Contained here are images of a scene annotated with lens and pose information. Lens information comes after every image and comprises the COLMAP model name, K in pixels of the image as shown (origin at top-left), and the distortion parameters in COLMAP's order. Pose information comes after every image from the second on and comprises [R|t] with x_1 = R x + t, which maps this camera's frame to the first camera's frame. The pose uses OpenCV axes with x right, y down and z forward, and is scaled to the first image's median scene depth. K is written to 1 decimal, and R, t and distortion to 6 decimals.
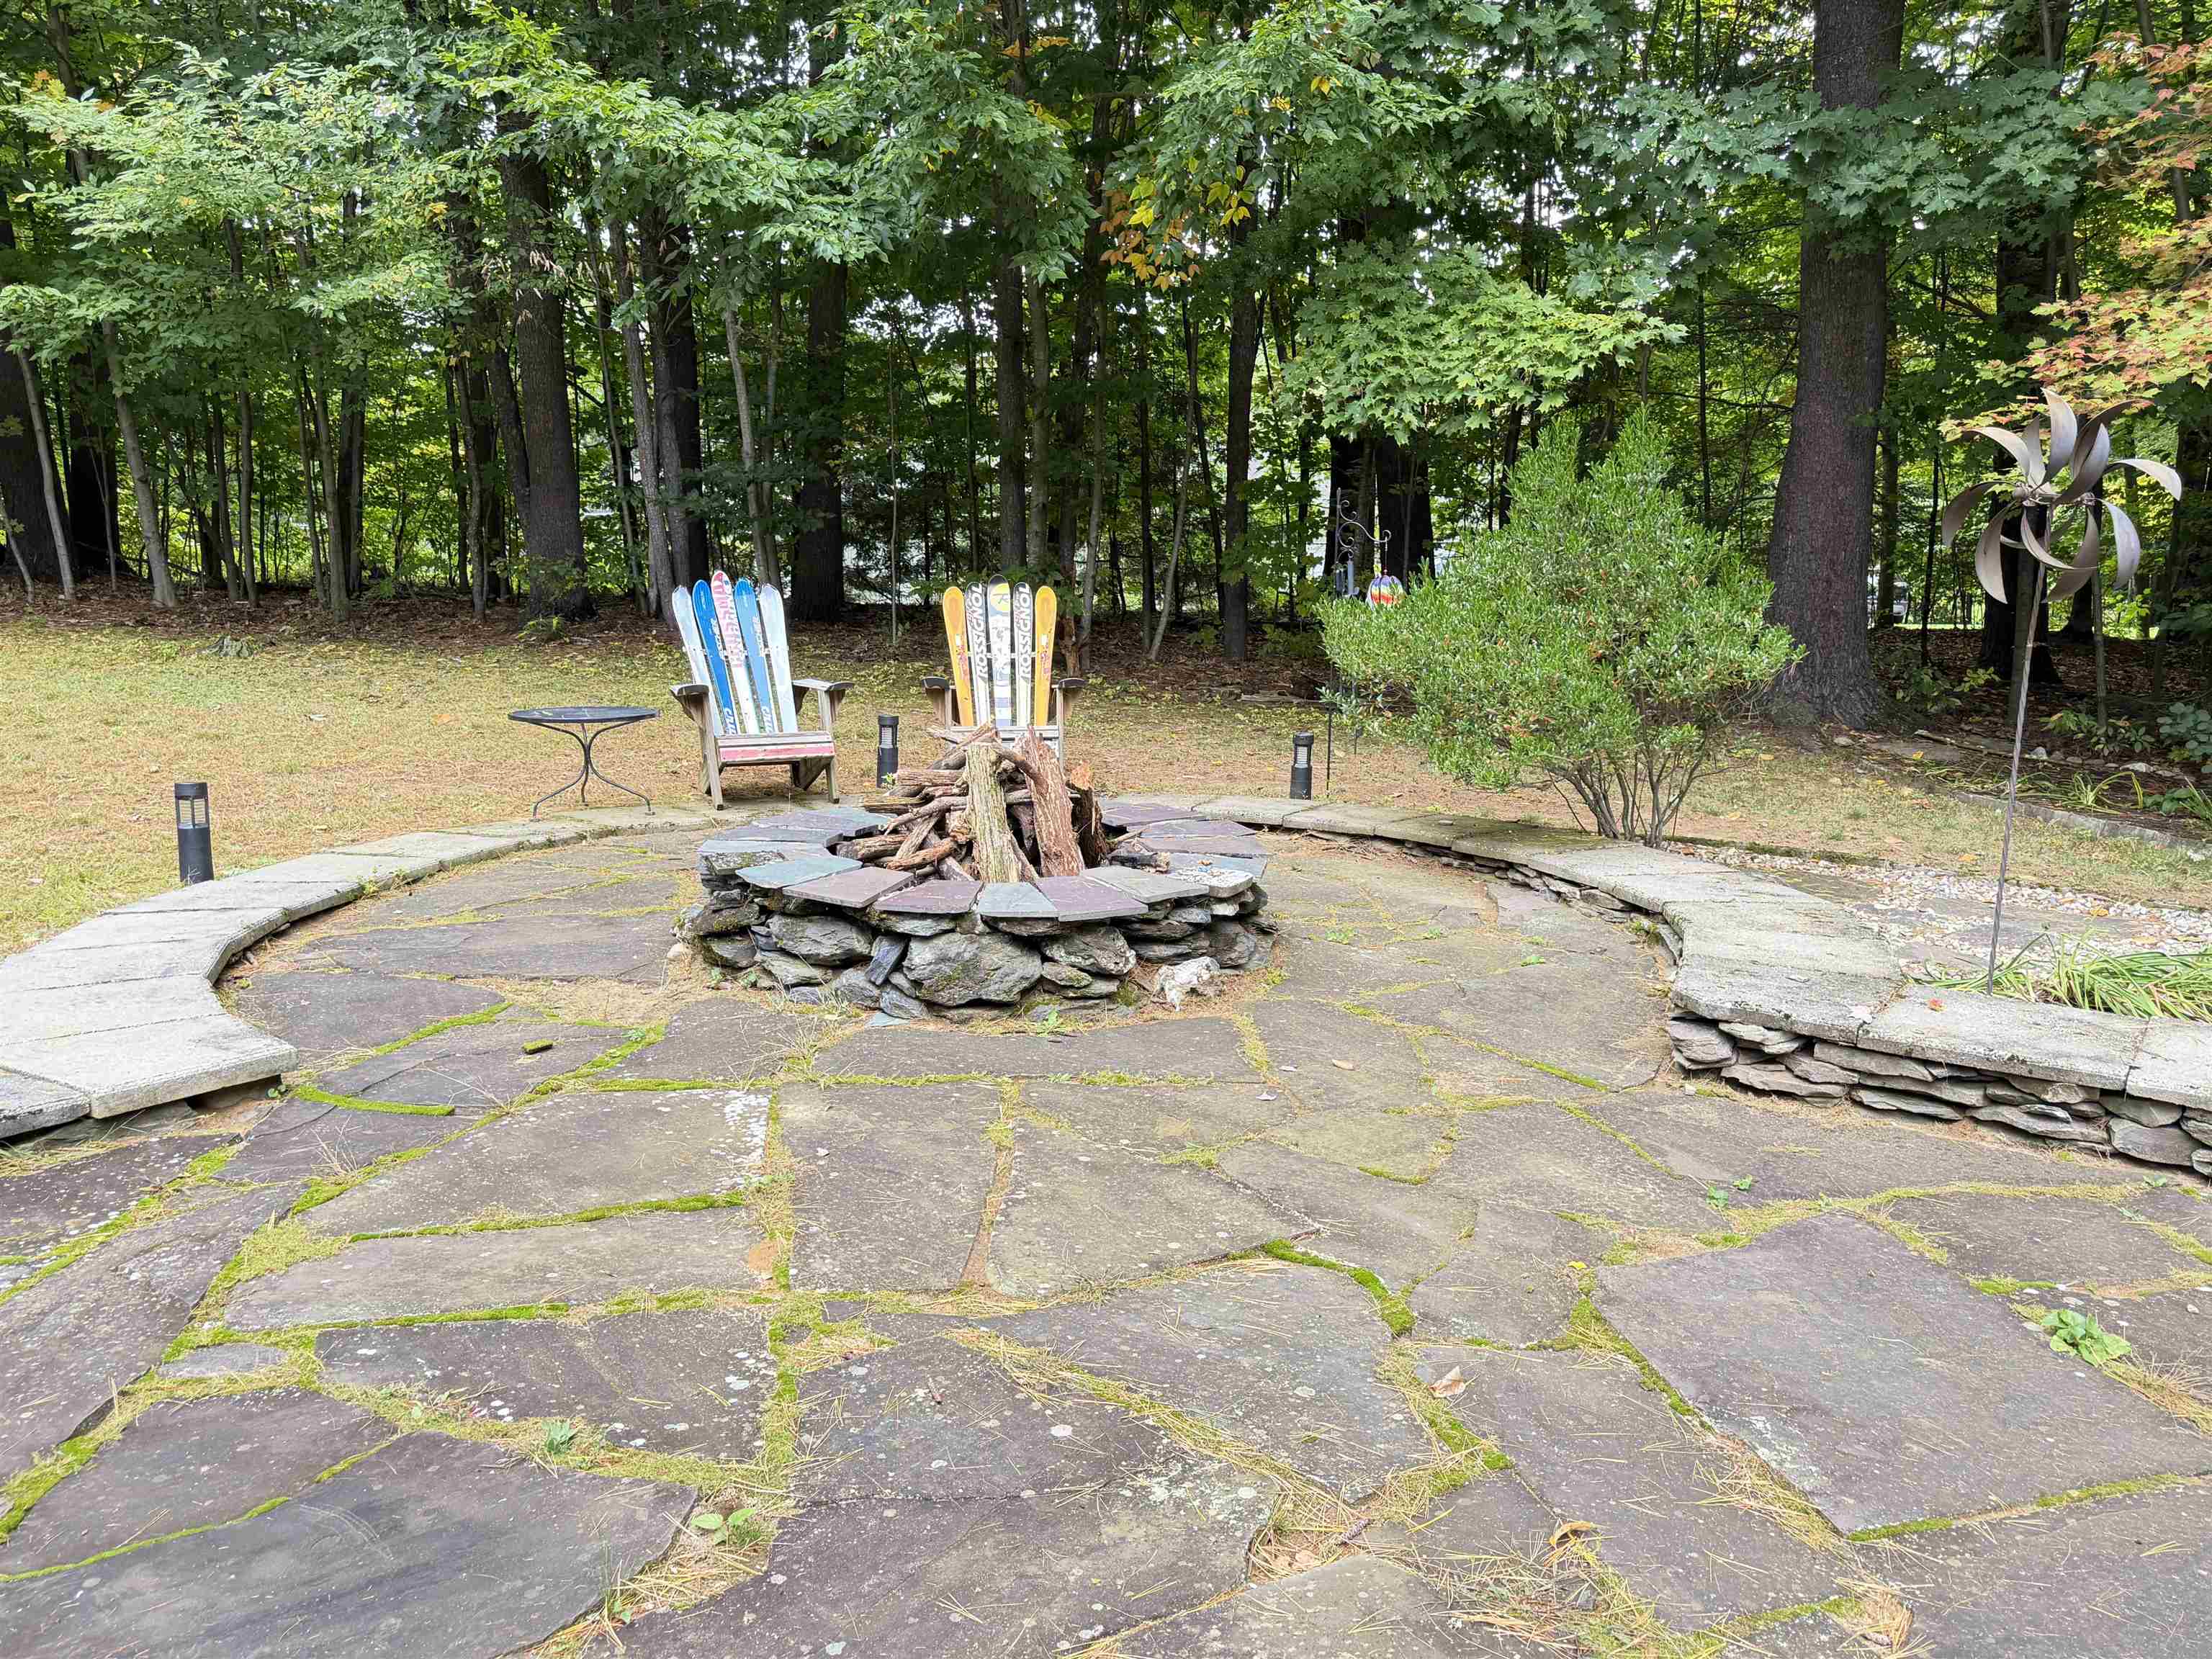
lens RADIAL K [[1637.6, 0, 1103.4], [0, 1637.6, 838.2], [0, 0, 1]] dist [0.042100, -0.000097]
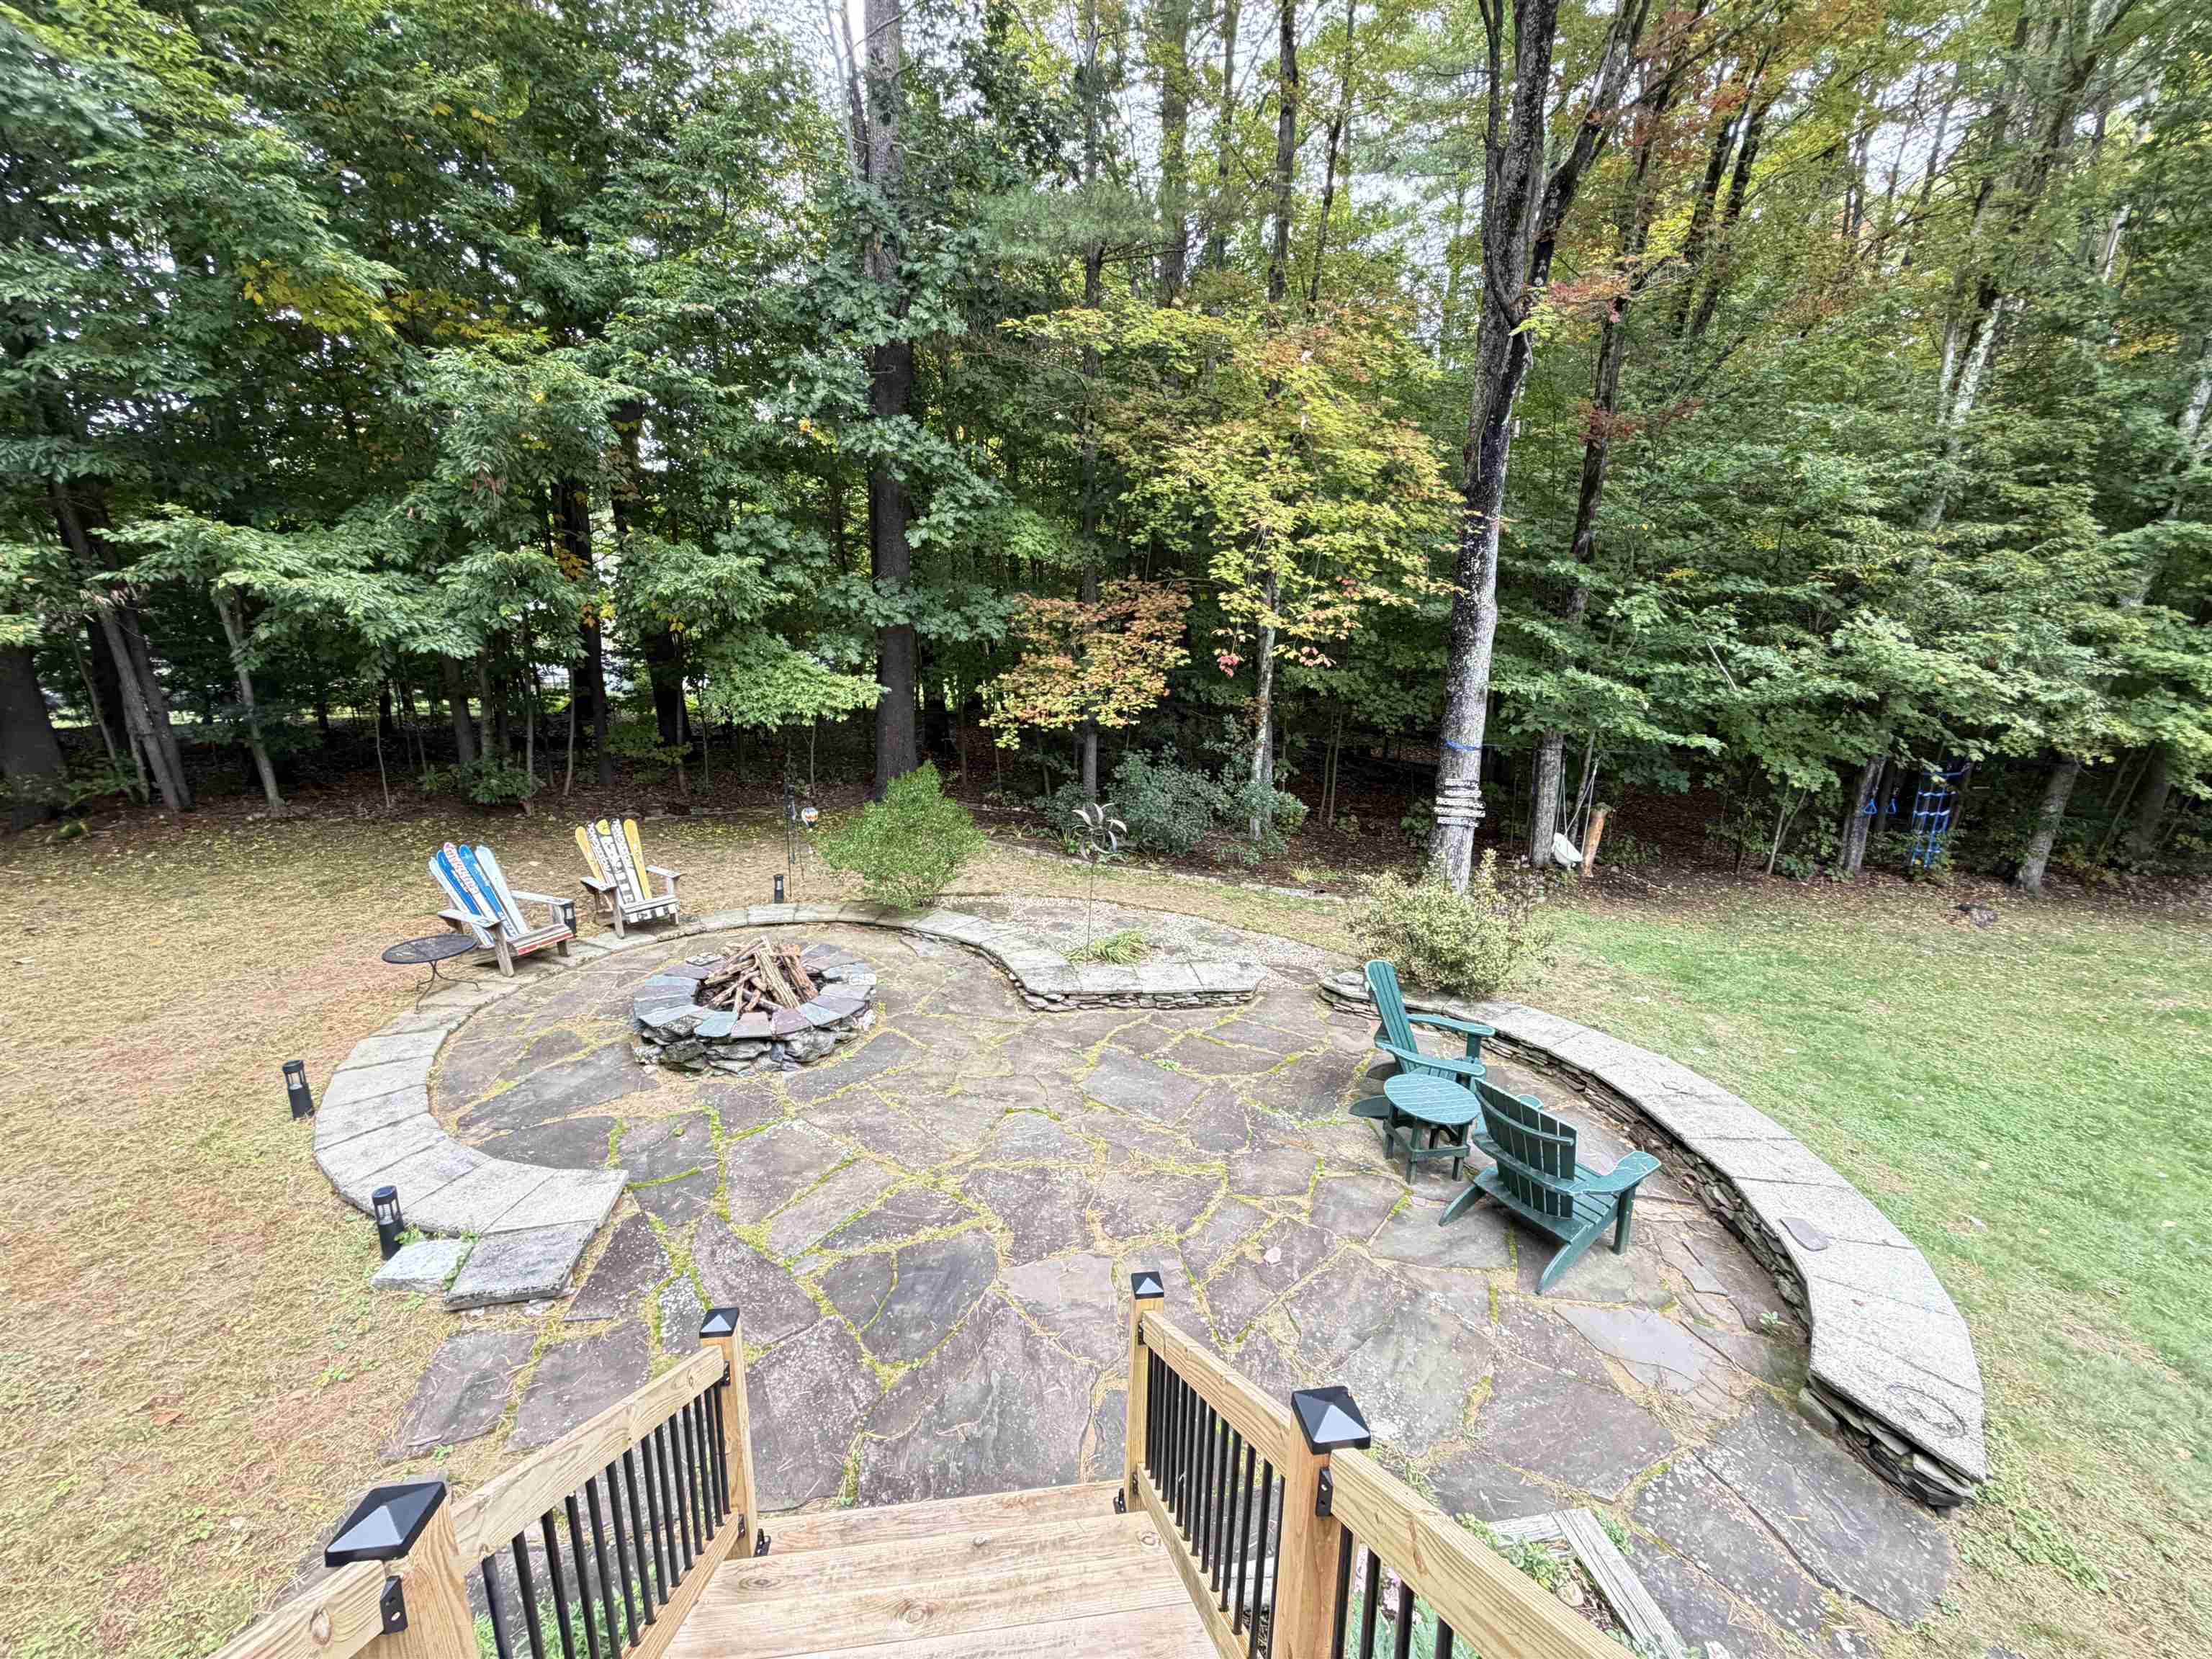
lens RADIAL K [[878.9, 0, 1095.7], [0, 878.9, 830.2], [0, 0, 1]] dist [-0.002161, 0.000632]
pose [[0.717634, -0.151724, 0.679692, -0.673138], [0.098391, 0.988279, 0.116726, -0.390880], [-0.689435, -0.016891, 0.724150, -0.365740]]
